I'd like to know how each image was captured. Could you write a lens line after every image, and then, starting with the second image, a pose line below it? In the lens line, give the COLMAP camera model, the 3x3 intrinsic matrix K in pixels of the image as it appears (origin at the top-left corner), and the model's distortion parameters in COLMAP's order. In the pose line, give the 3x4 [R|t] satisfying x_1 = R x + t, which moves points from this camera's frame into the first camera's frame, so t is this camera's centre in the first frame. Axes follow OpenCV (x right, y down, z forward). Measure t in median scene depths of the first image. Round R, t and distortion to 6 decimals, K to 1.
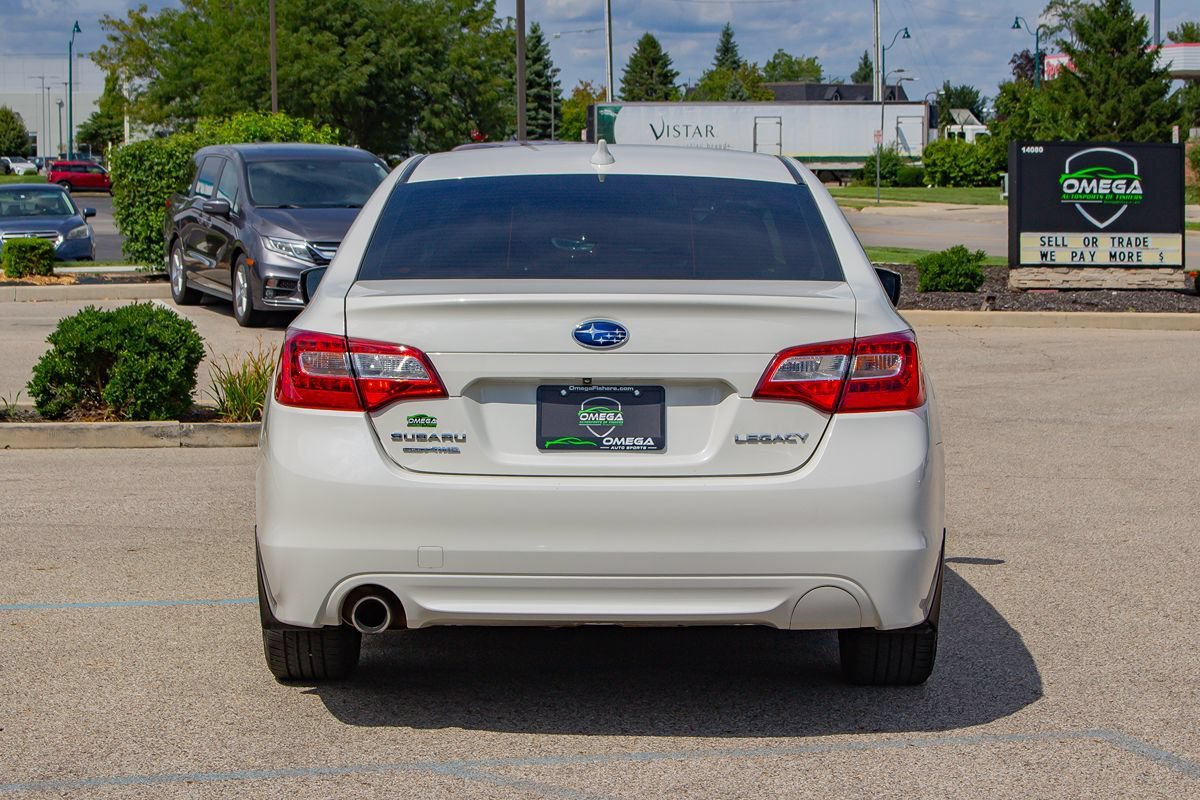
lens RADIAL K [[2848.7, 0, 600.0], [0, 2848.7, 400.0], [0, 0, 1]] dist [-0.012470, -0.234015]
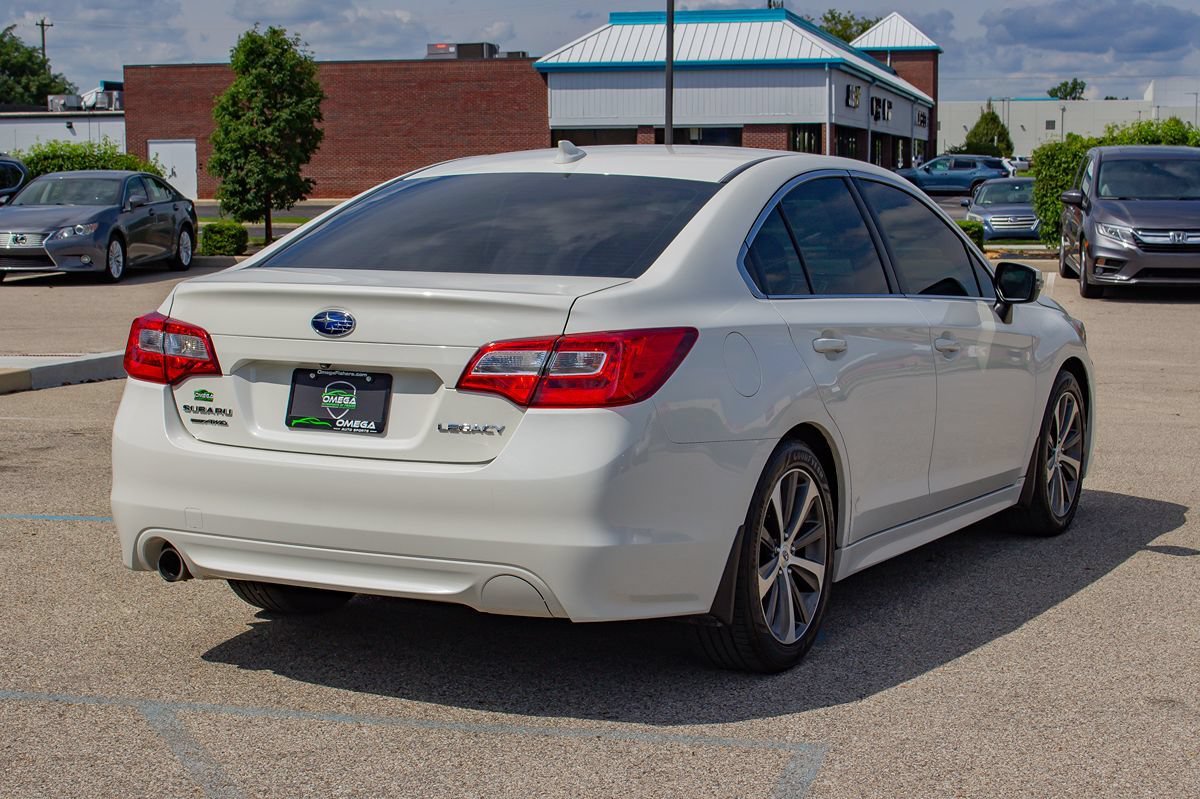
lens RADIAL K [[2200.5, 0, 600.0], [0, 2200.5, 399.5], [0, 0, 1]] dist [-0.048222, -0.039530]
pose [[0.889273, 0.051233, -0.454499, 0.451613], [-0.039709, 0.998603, 0.034873, -0.026282], [0.455650, -0.012964, 0.890064, 0.295101]]
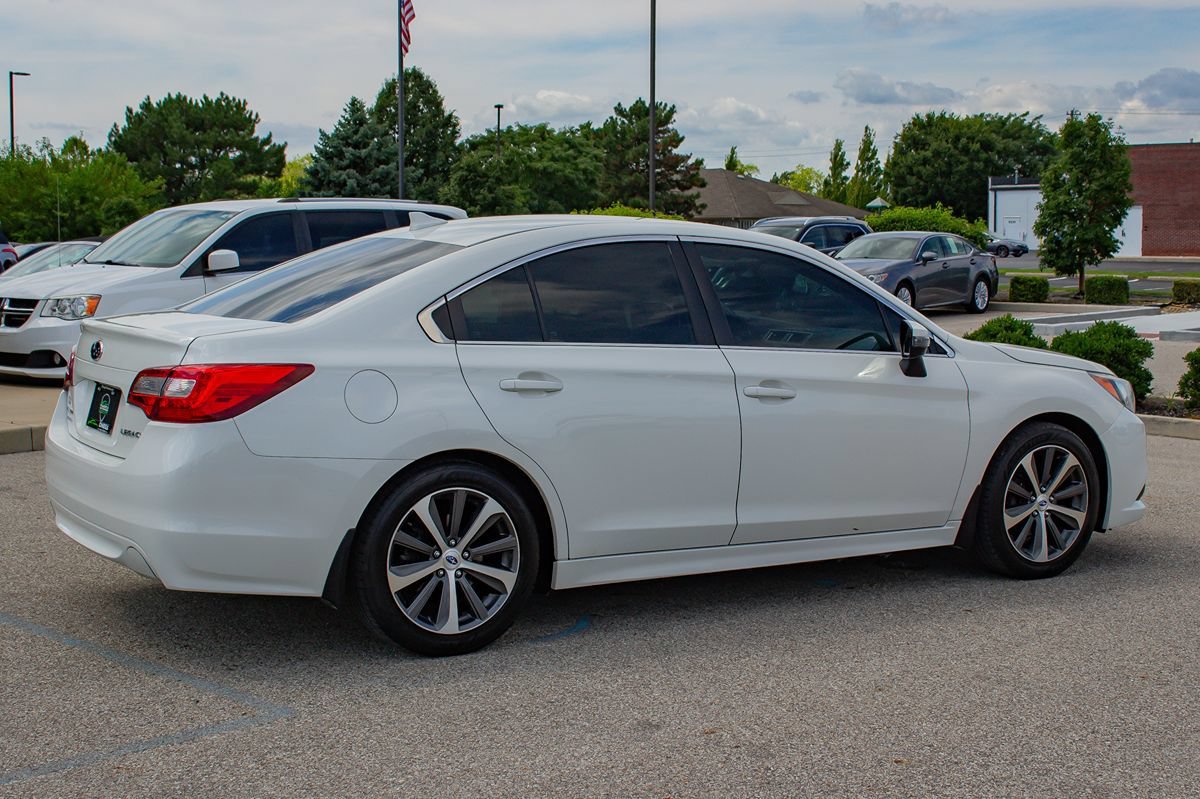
lens RADIAL K [[1762.4, 0, 600.0], [0, 1762.4, 399.5], [0, 0, 1]] dist [-0.050851, -0.049199]
pose [[0.531894, 0.085812, -0.842452, 0.861341], [-0.070746, 0.995877, 0.056774, -0.065211], [0.843851, 0.029402, 0.535772, 0.721543]]
